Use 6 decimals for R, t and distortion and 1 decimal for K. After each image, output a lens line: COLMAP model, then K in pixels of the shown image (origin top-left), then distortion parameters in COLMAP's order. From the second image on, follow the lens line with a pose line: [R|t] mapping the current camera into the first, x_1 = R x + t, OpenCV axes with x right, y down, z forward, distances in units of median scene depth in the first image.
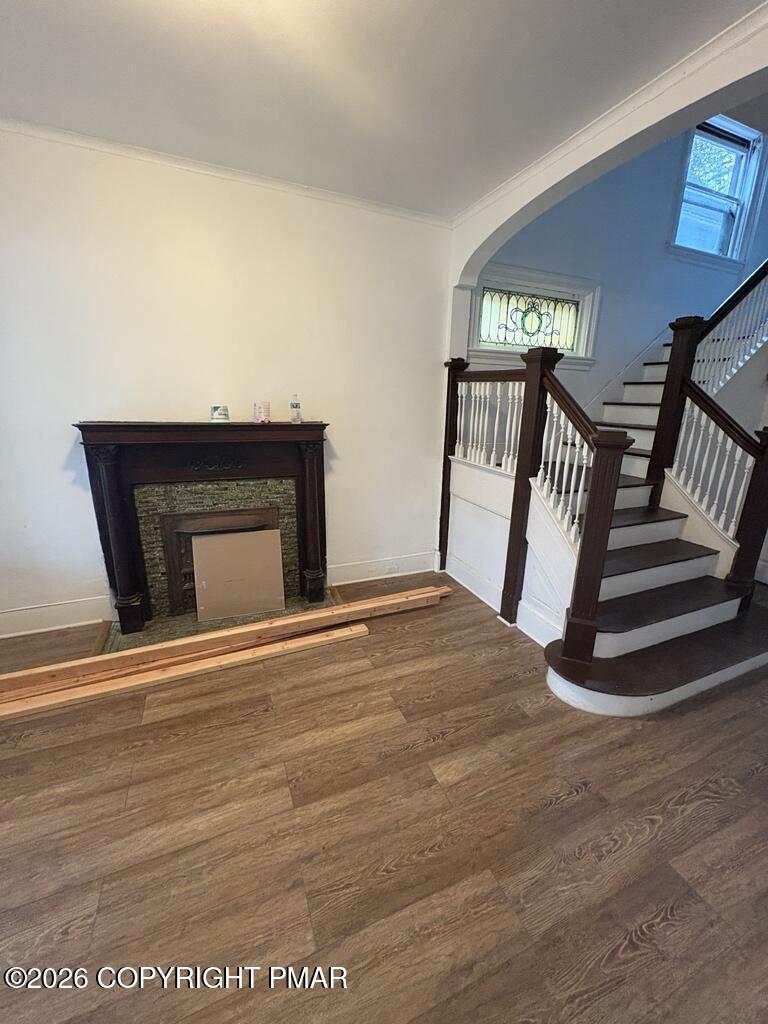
lens RADIAL K [[407.5, 0, 384.8], [0, 407.5, 512.1], [0, 0, 1]] dist [-0.000072, 0.000181]
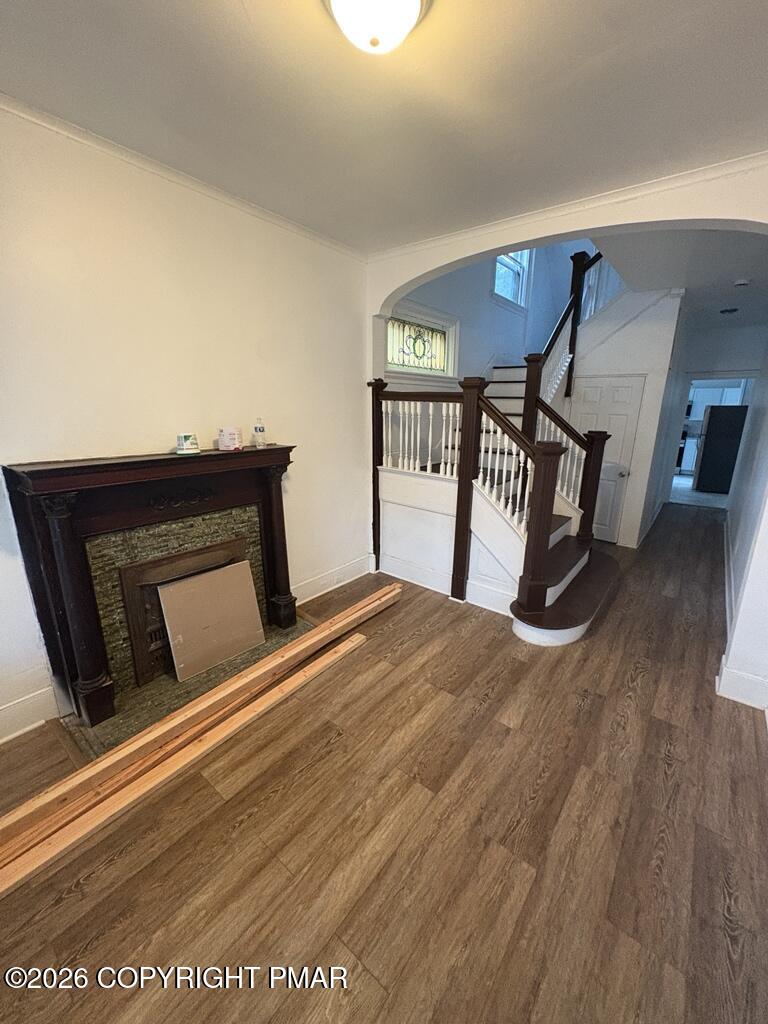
lens RADIAL K [[407.5, 0, 384.8], [0, 407.5, 512.1], [0, 0, 1]] dist [-0.000072, 0.000181]
pose [[0.878990, -0.134826, 0.457381, -0.441086], [0.135803, 0.990253, 0.030922, -0.059782], [-0.457092, 0.034934, 0.888733, 0.019324]]
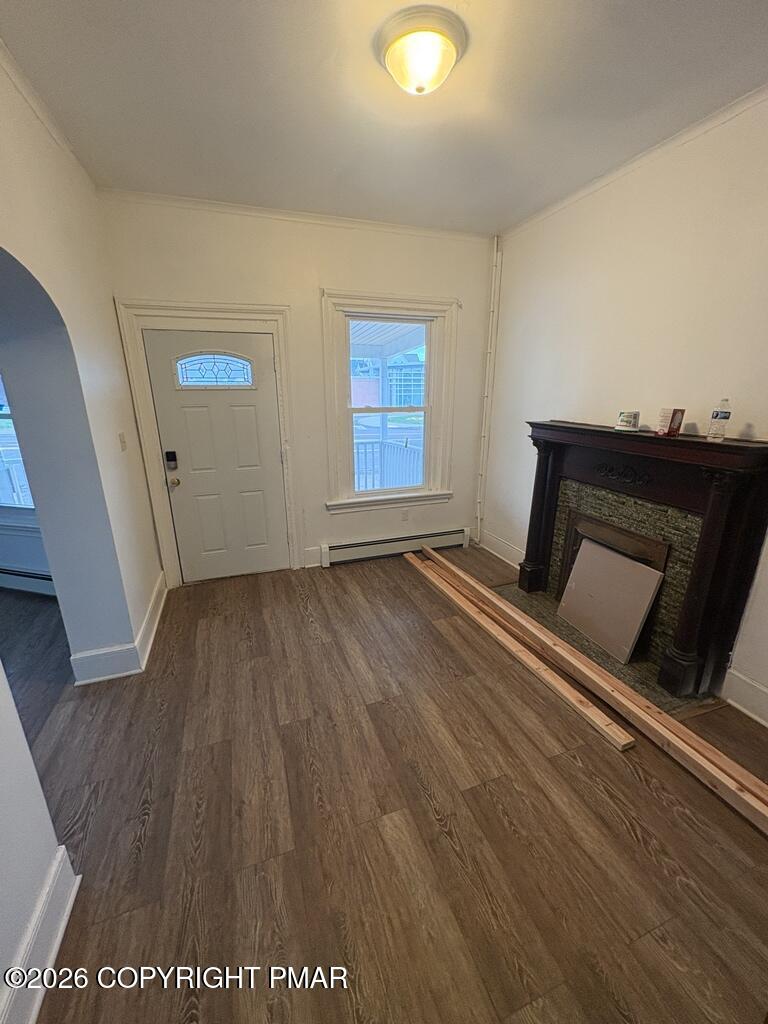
lens RADIAL K [[407.5, 0, 384.8], [0, 407.5, 512.1], [0, 0, 1]] dist [-0.000072, 0.000181]
pose [[-0.053698, 0.272415, -0.960680, 0.531549], [-0.260808, 0.924848, 0.276832, -0.157746], [0.963896, 0.265418, 0.021385, 0.499673]]
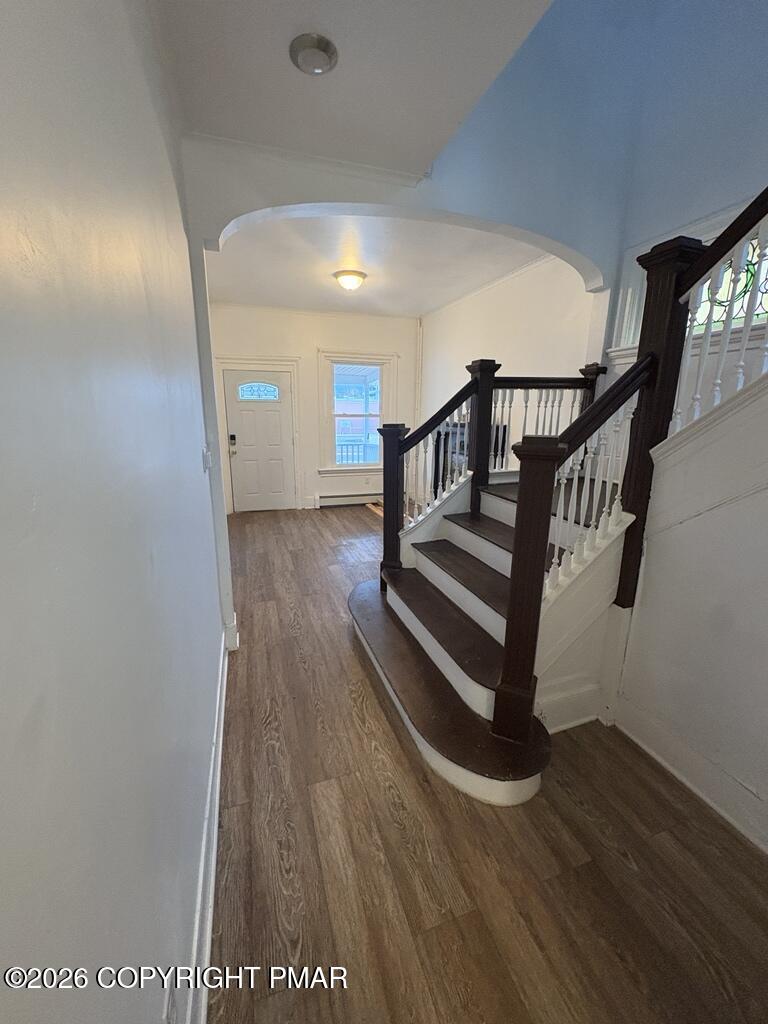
lens RADIAL K [[407.5, 0, 384.8], [0, 407.5, 512.1], [0, 0, 1]] dist [-0.000072, 0.000181]
pose [[-0.076081, 0.219986, -0.972532, 1.476174], [-0.275495, 0.932753, 0.232540, -0.170700], [0.958287, 0.285619, -0.010360, 0.779856]]
